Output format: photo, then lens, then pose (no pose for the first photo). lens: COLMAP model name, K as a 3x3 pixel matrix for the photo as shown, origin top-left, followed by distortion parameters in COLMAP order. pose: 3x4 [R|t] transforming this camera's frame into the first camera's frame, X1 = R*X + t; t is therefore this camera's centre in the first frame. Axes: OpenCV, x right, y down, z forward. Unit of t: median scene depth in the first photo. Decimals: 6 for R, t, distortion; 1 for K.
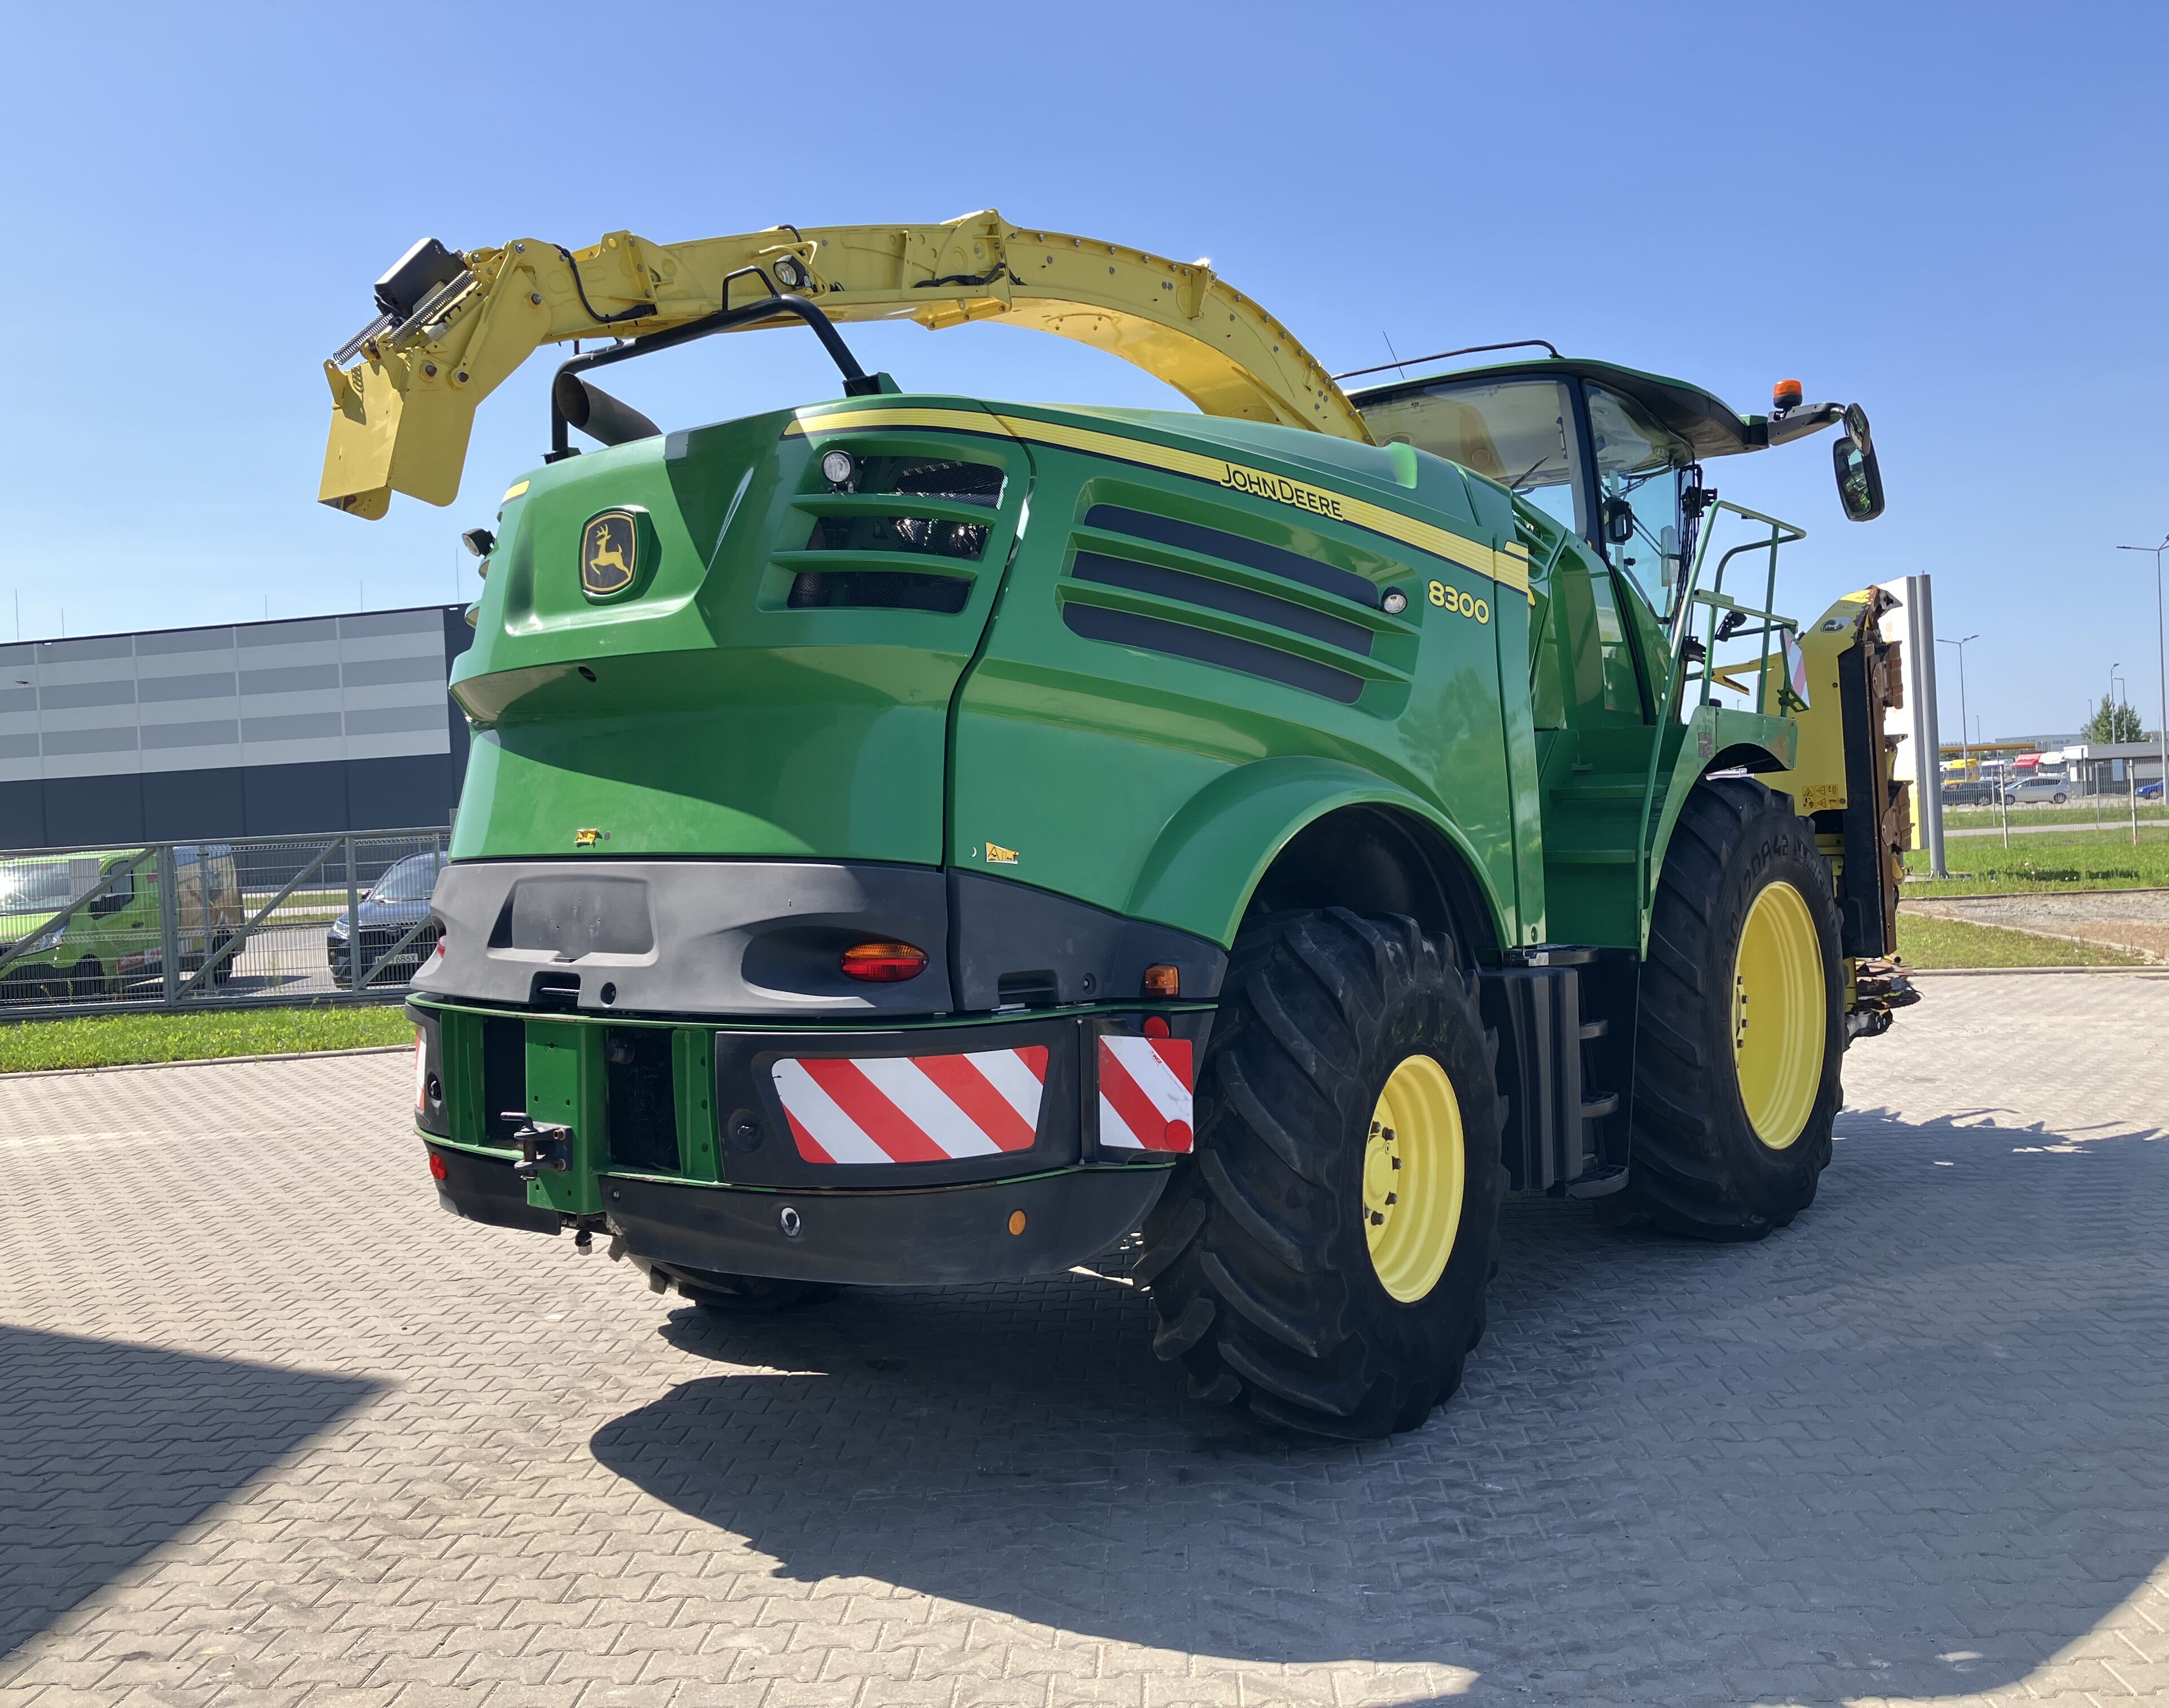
lens RADIAL K [[1902.5, 0, 1092.3], [0, 1902.5, 849.2], [0, 0, 1]] dist [0.040546, -0.006800]
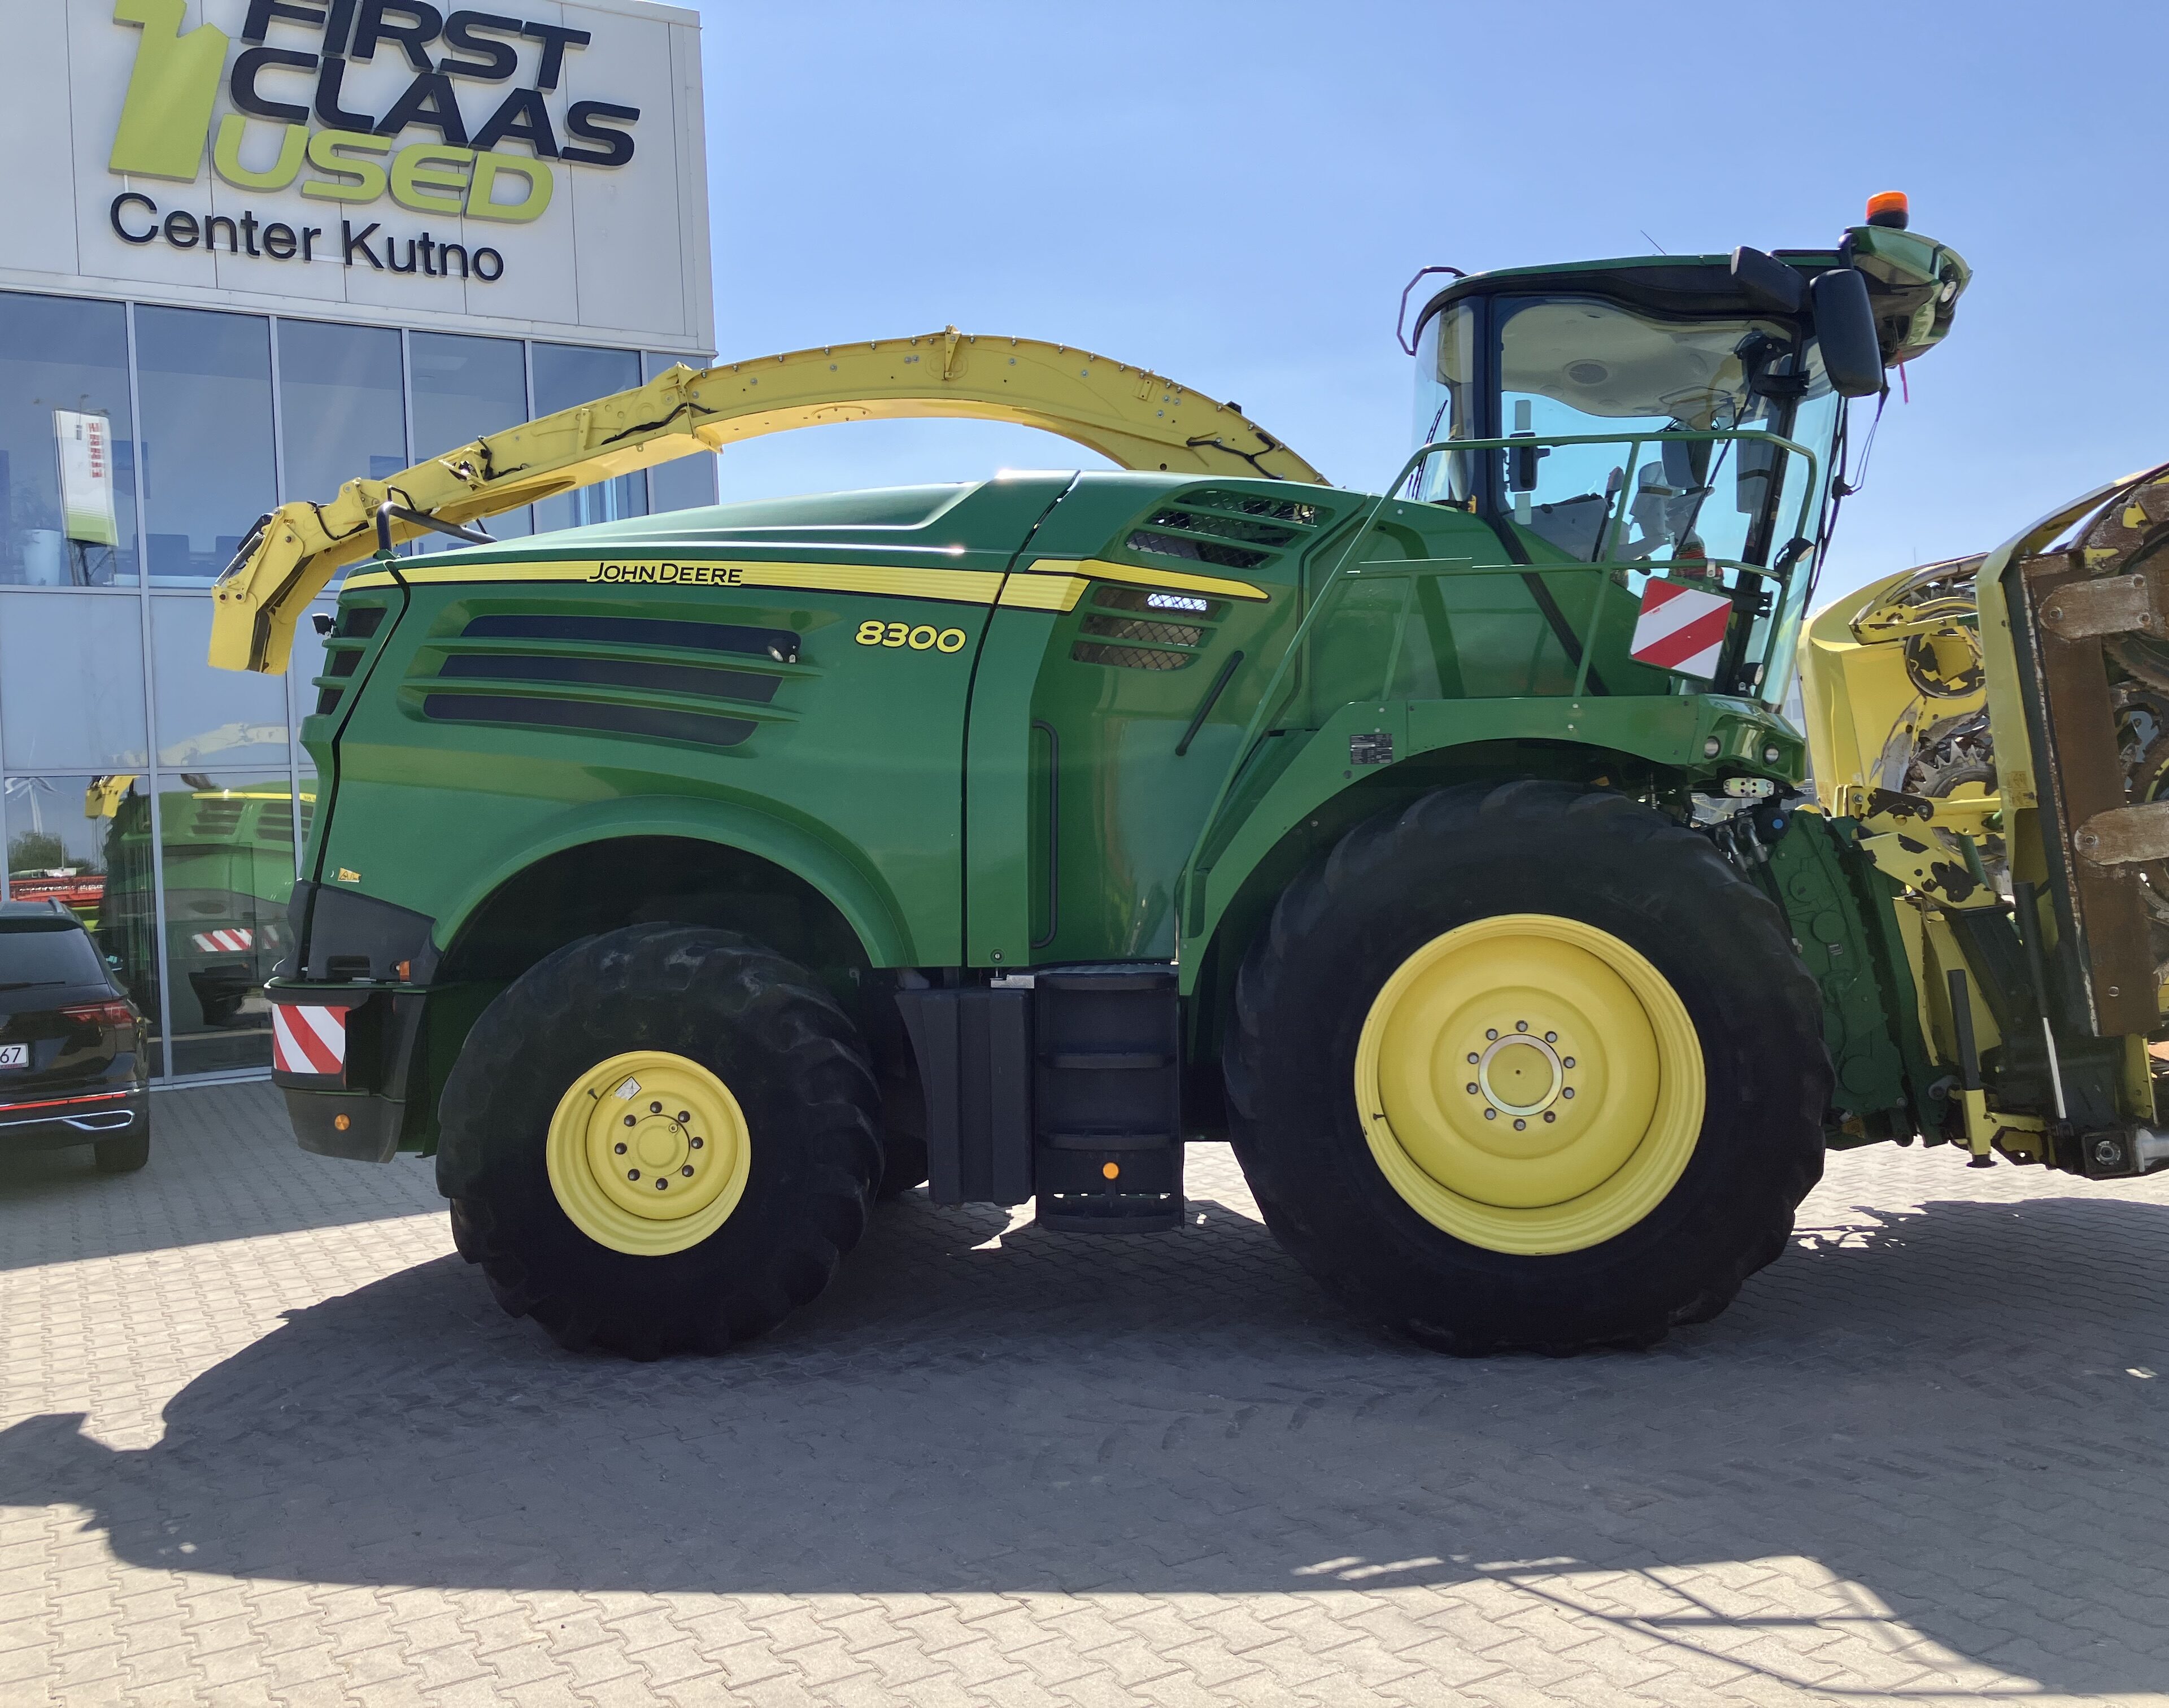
lens RADIAL K [[1881.6, 0, 1090.4], [0, 1881.6, 856.4], [0, 0, 1]] dist [0.012714, 0.004903]
pose [[0.529625, 0.036122, -0.847463, 1.450652], [0.009778, 0.998766, 0.048682, -0.075310], [0.848176, -0.034070, 0.528618, 0.689432]]
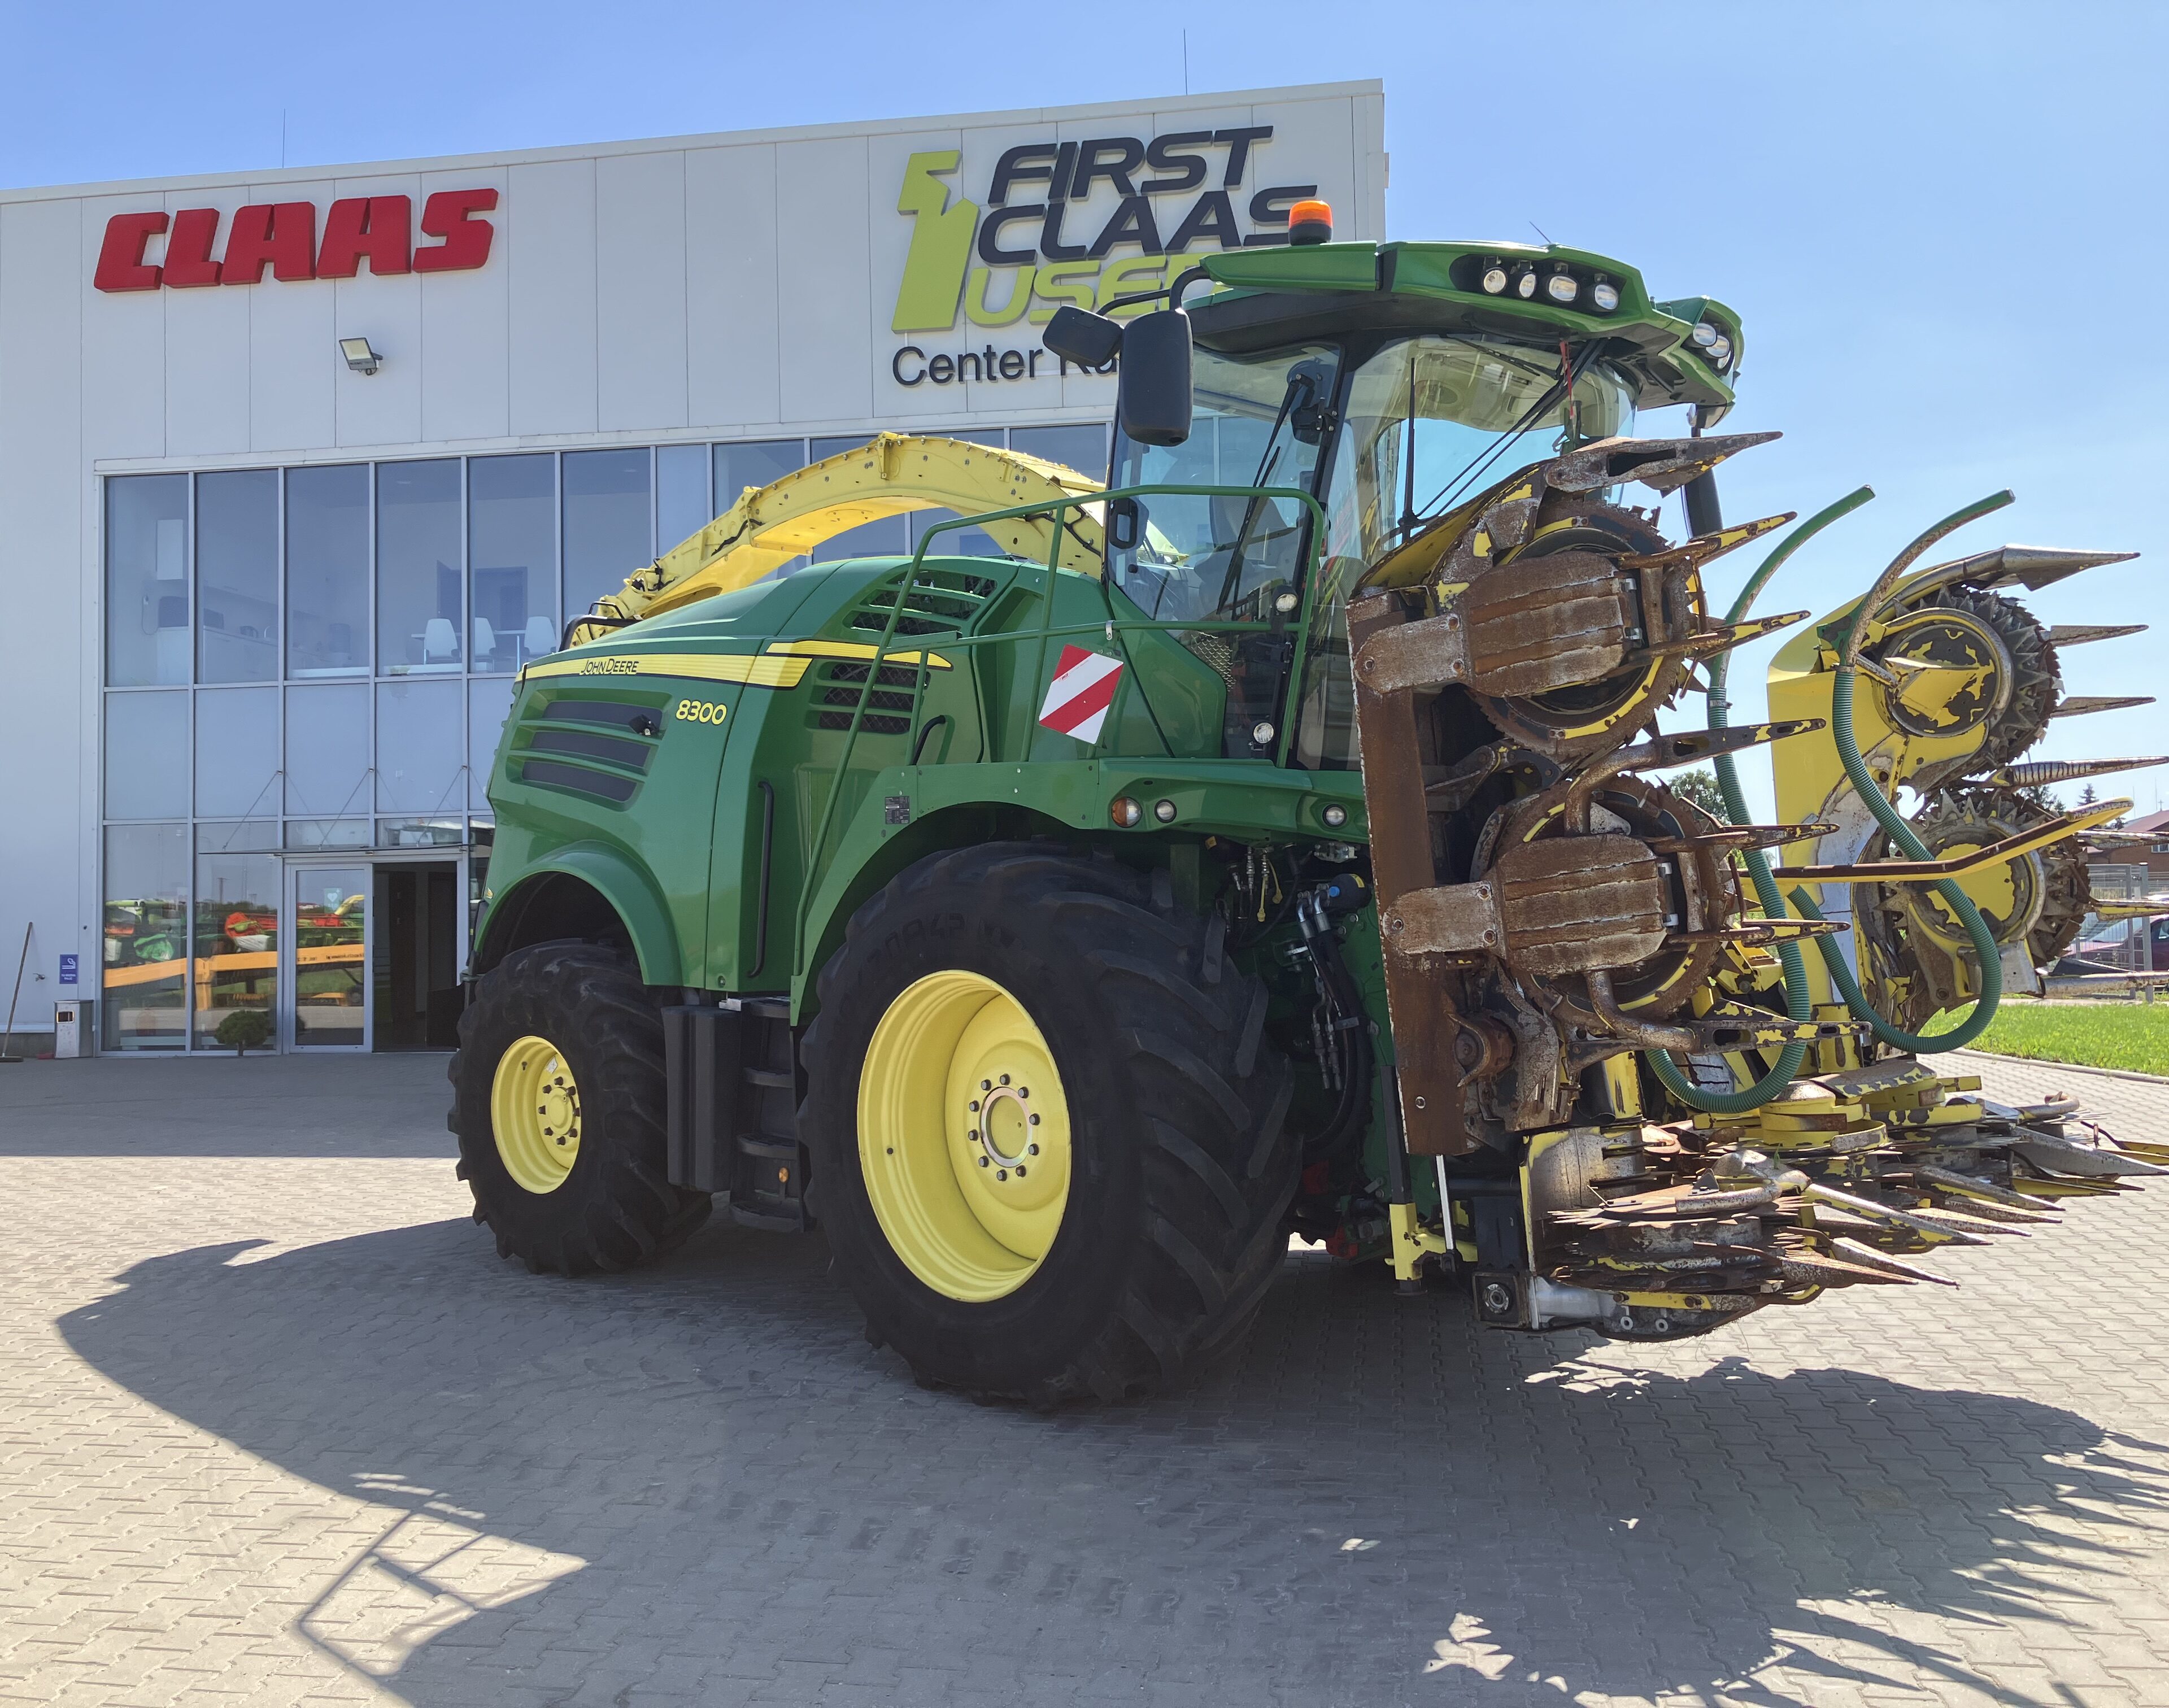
lens RADIAL K [[1902.5, 0, 1092.3], [0, 1902.5, 849.2], [0, 0, 1]] dist [0.040546, -0.006800]
pose [[-0.135812, 0.031855, -0.990222, 1.822856], [0.011671, 0.999465, 0.030551, -0.095900], [0.990666, -0.007408, -0.136112, 1.828104]]
